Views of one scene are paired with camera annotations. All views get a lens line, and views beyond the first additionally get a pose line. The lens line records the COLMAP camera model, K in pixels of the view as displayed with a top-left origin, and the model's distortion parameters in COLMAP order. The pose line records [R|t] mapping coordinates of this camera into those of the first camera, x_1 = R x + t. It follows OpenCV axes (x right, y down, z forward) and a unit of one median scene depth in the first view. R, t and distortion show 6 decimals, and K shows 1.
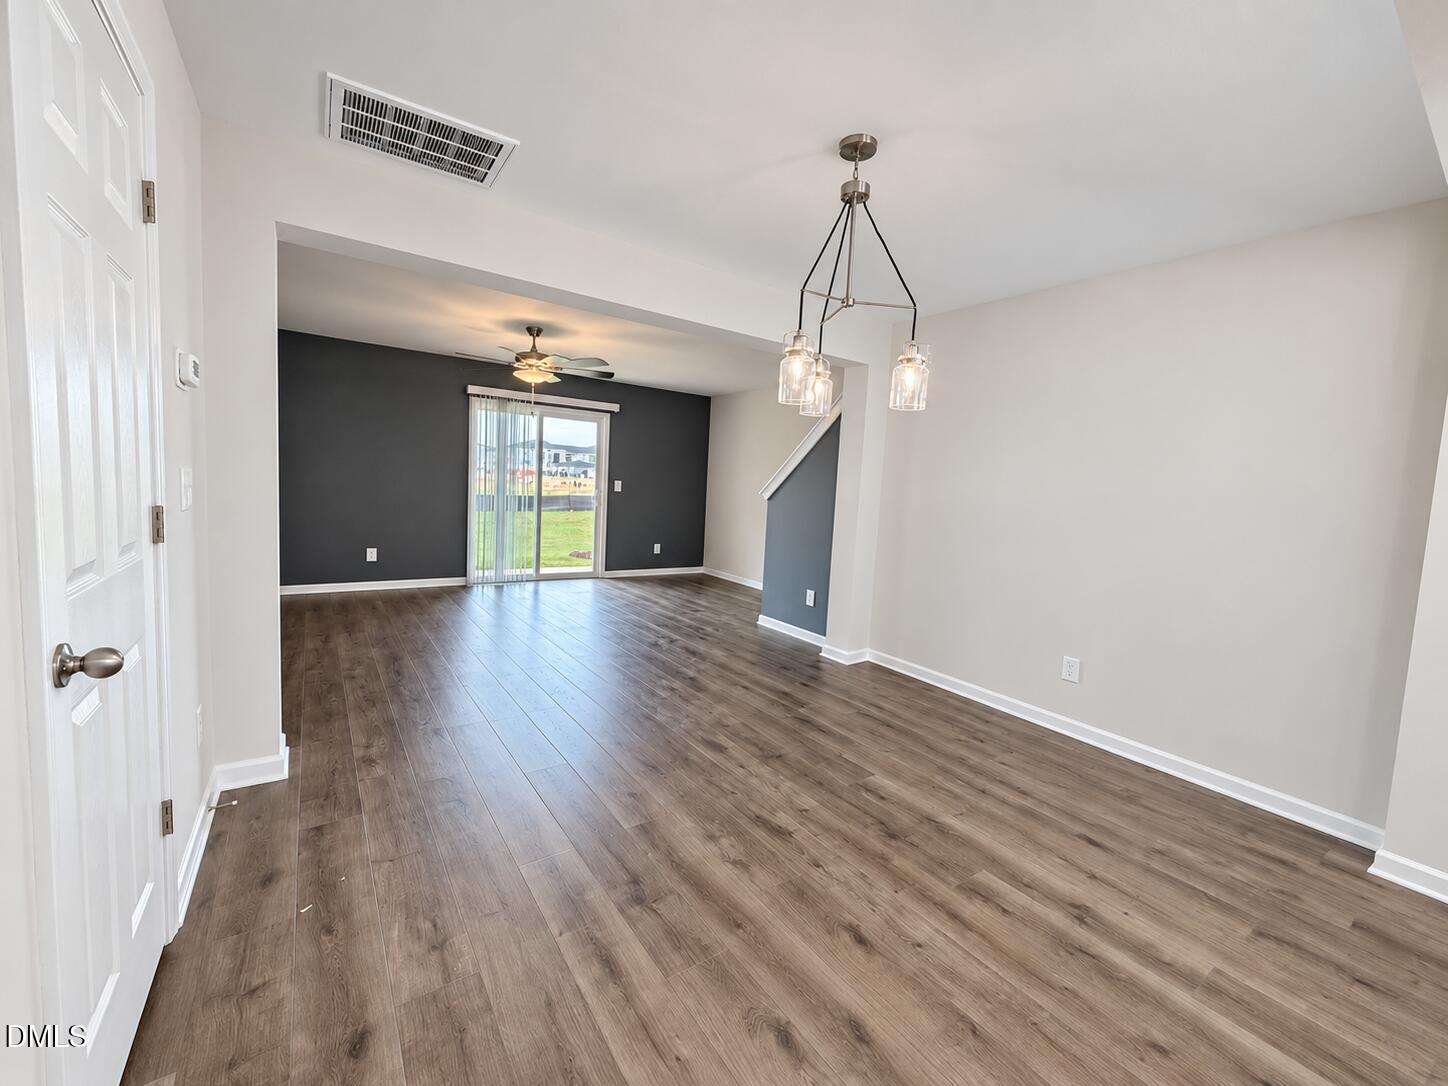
lens RADIAL K [[578.7, 0, 718.0], [0, 578.7, 548.6], [0, 0, 1]] dist [-0.000674, 0.000195]
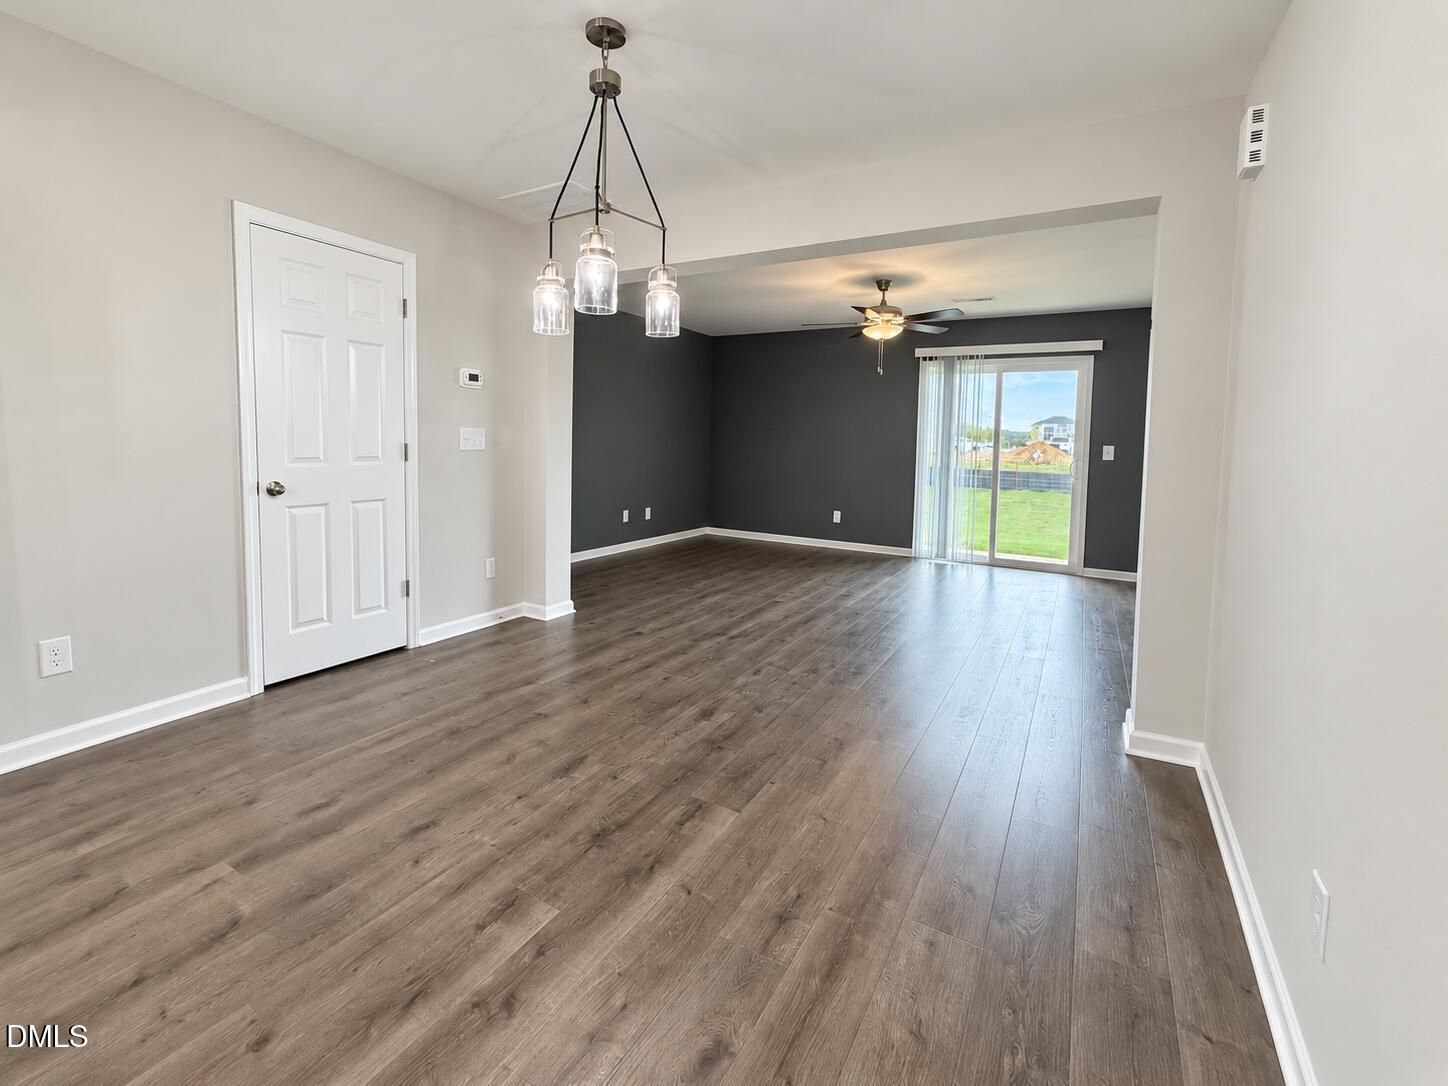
lens RADIAL K [[633.7, 0, 732.2], [0, 633.7, 553.9], [0, 0, 1]] dist [0.015475, -0.000088]
pose [[0.410619, 0.118458, -0.904080, 0.567893], [-0.100402, 0.991370, 0.084294, -0.004320], [0.906263, 0.056159, 0.418968, 0.370467]]
